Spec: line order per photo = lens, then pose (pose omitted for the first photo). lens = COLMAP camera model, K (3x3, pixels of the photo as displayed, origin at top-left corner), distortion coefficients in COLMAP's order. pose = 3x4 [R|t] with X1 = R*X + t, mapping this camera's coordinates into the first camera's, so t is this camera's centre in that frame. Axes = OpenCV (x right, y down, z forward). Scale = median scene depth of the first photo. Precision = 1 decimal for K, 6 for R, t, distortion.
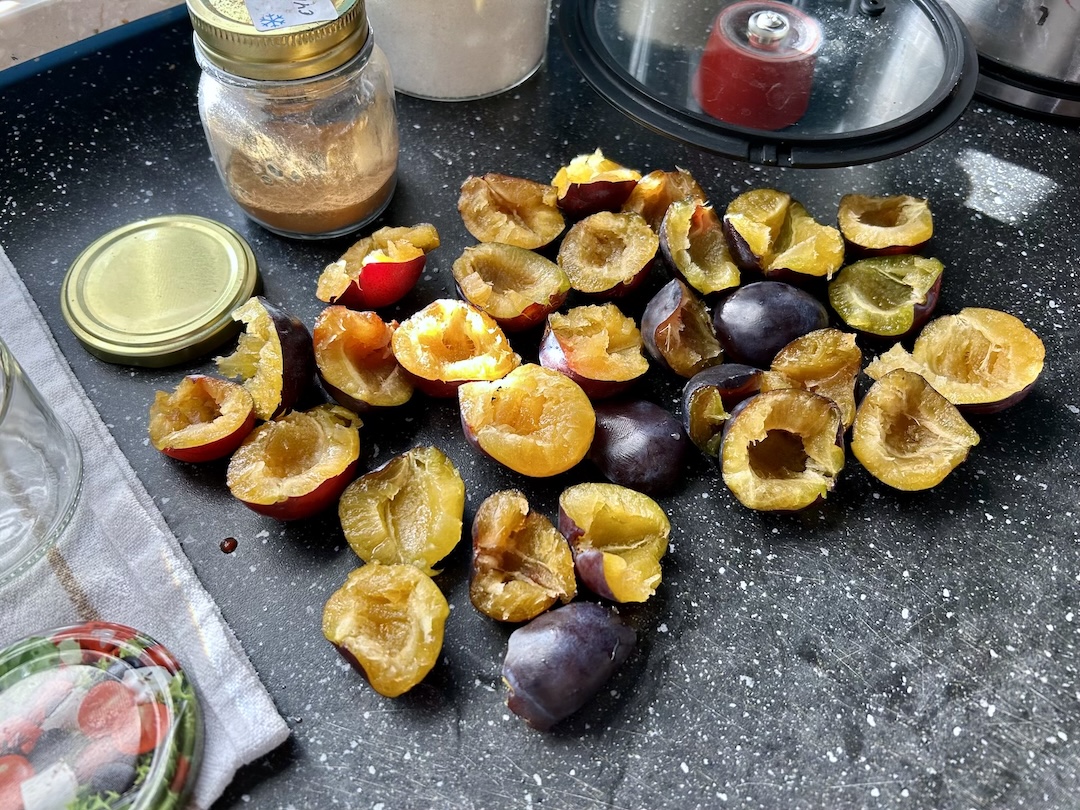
lens RADIAL K [[828.0, 0, 540.0], [0, 828.0, 405.0], [0, 0, 1]] dist [0.020996, -0.042884]
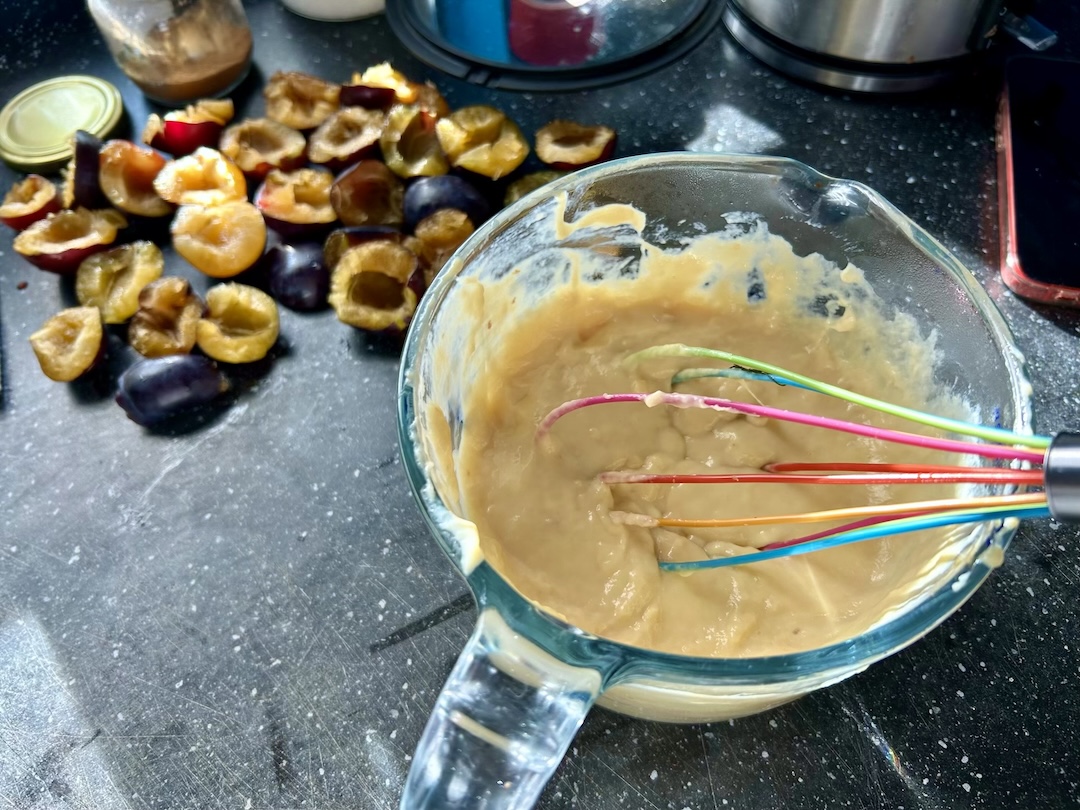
lens RADIAL K [[866.3, 0, 540.0], [0, 866.3, 405.0], [0, 0, 1]] dist [0.000872, -0.013140]
pose [[0.956064, 0.193941, -0.219837, 0.895728], [-0.187357, 0.980987, 0.050621, 0.123072], [0.225475, -0.007209, 0.974222, -0.314147]]
